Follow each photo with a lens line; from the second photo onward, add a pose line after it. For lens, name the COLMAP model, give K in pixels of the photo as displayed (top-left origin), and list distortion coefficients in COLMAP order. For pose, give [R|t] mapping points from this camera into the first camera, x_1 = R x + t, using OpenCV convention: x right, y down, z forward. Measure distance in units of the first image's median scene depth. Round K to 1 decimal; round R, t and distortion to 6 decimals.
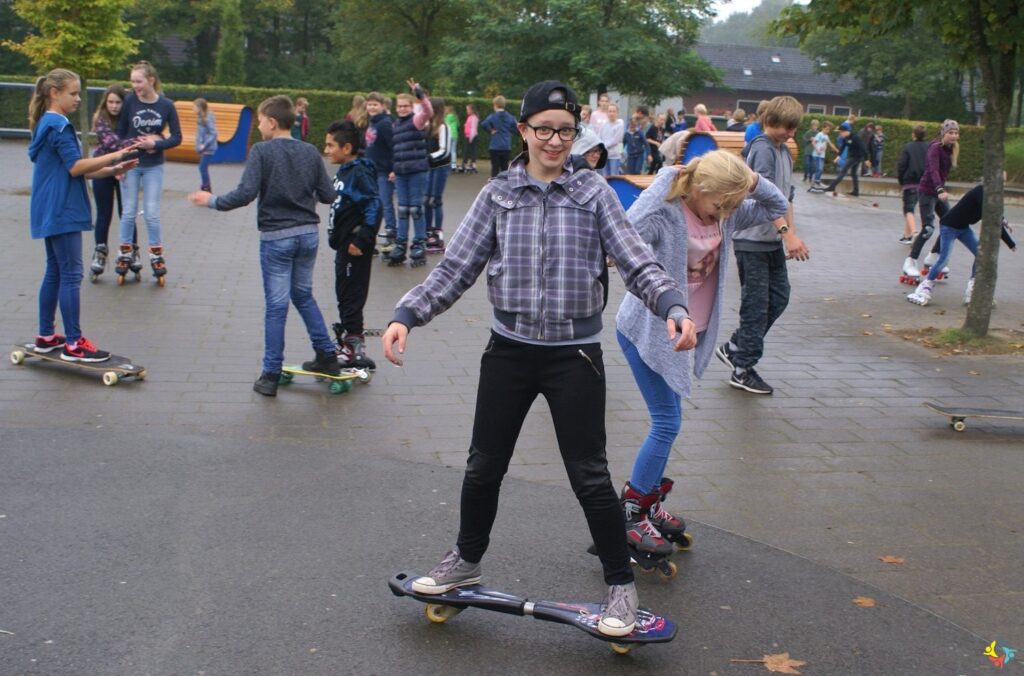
lens RADIAL K [[1358.9, 0, 512.0], [0, 1358.9, 338.0], [0, 0, 1]] dist [-0.015822, 0.054386]
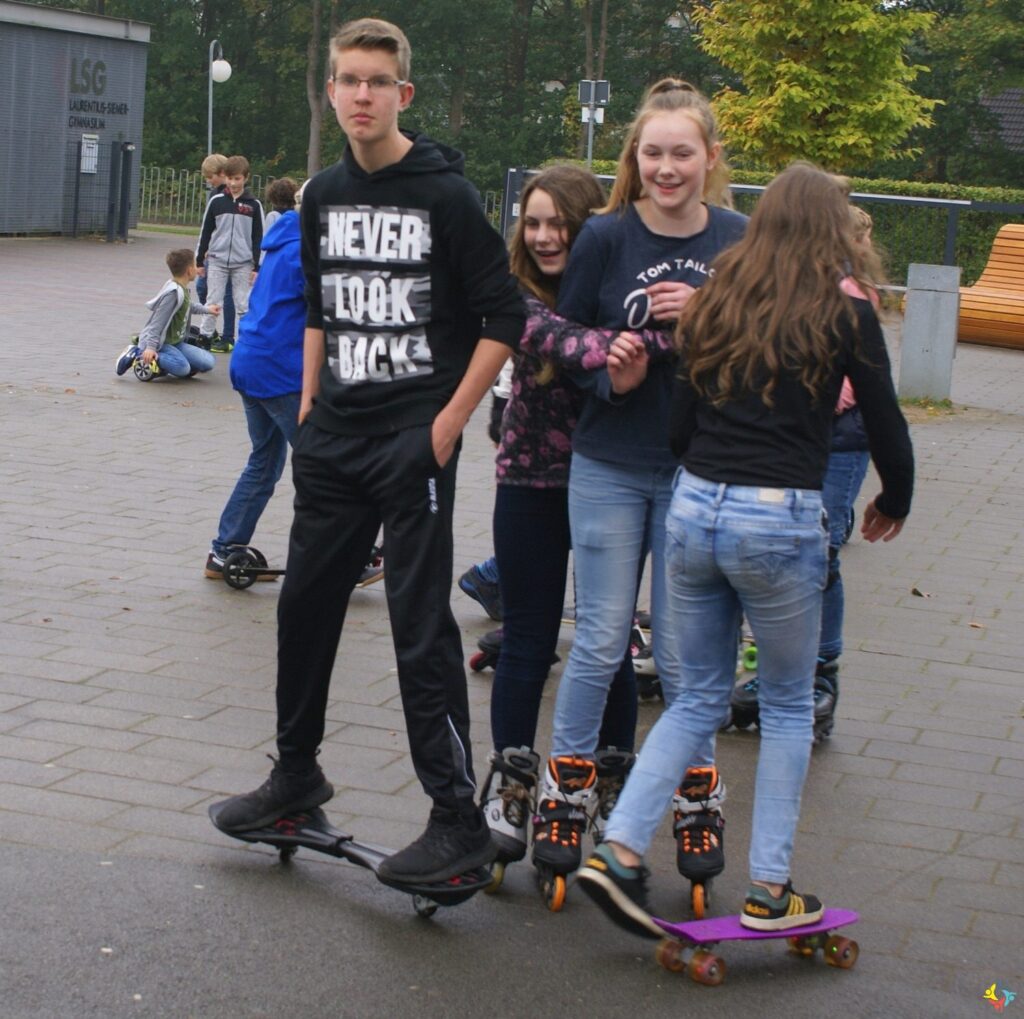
lens RADIAL K [[2558.6, 0, 512.0], [0, 2558.6, 509.5], [0, 0, 1]] dist [-0.051611, -0.390734]
pose [[0.904960, 0.063836, -0.420681, -0.017642], [-0.088234, 0.995345, -0.038768, -0.024328], [0.416248, 0.072202, 0.906380, 0.120054]]
